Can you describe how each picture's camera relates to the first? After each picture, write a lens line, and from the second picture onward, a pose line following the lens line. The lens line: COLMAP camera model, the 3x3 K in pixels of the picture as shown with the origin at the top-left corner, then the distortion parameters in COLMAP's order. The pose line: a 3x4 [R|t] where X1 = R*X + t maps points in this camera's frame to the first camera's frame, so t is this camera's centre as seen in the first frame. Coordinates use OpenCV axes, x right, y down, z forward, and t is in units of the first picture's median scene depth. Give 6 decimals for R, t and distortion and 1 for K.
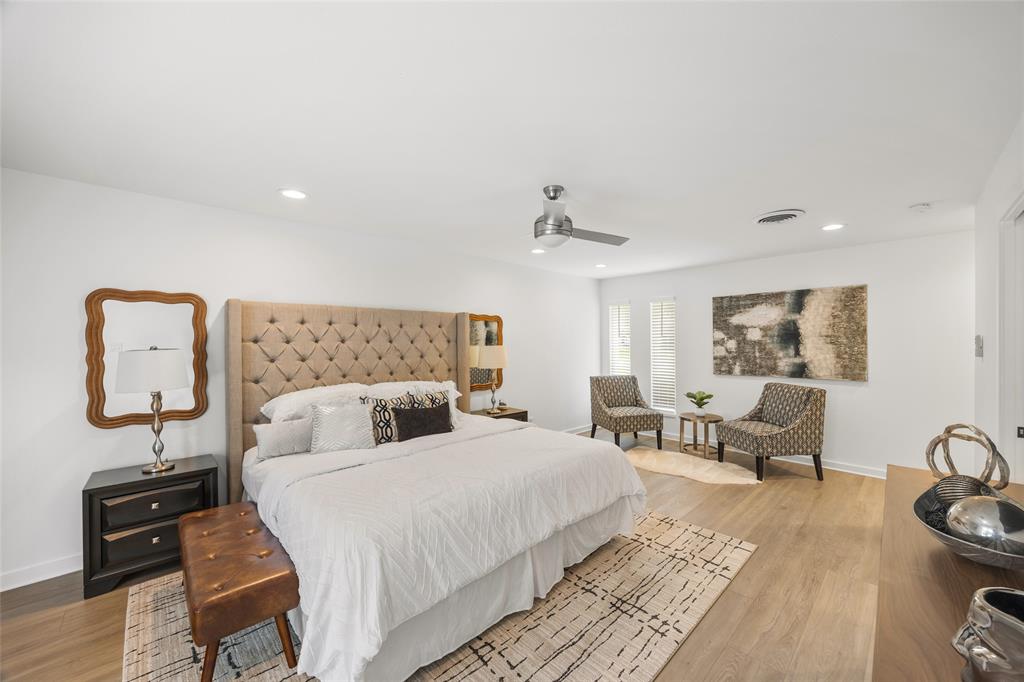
lens RADIAL K [[389.5, 0, 512.0], [0, 389.5, 341.0], [0, 0, 1]] dist [-0.004924, 0.000172]
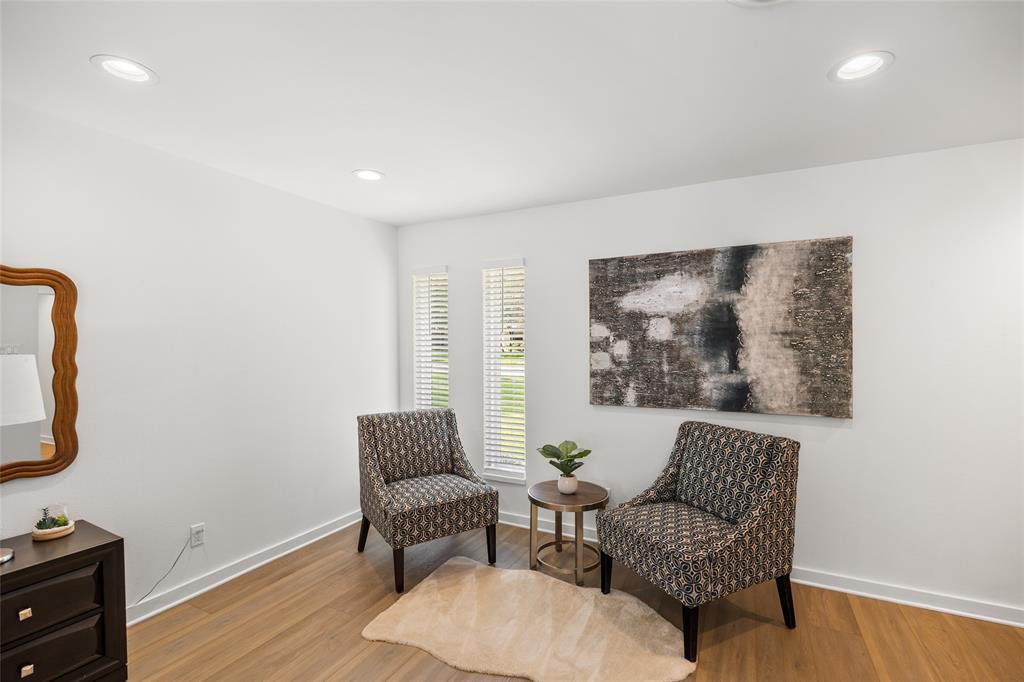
lens RADIAL K [[458.2, 0, 512.0], [0, 458.2, 341.0], [0, 0, 1]] dist [-0.000241, -0.000033]
pose [[0.946486, 0.004245, 0.322718, 0.237613], [-0.003033, 0.999986, -0.004257, 0.001532], [-0.322732, 0.003051, 0.946486, 0.490313]]
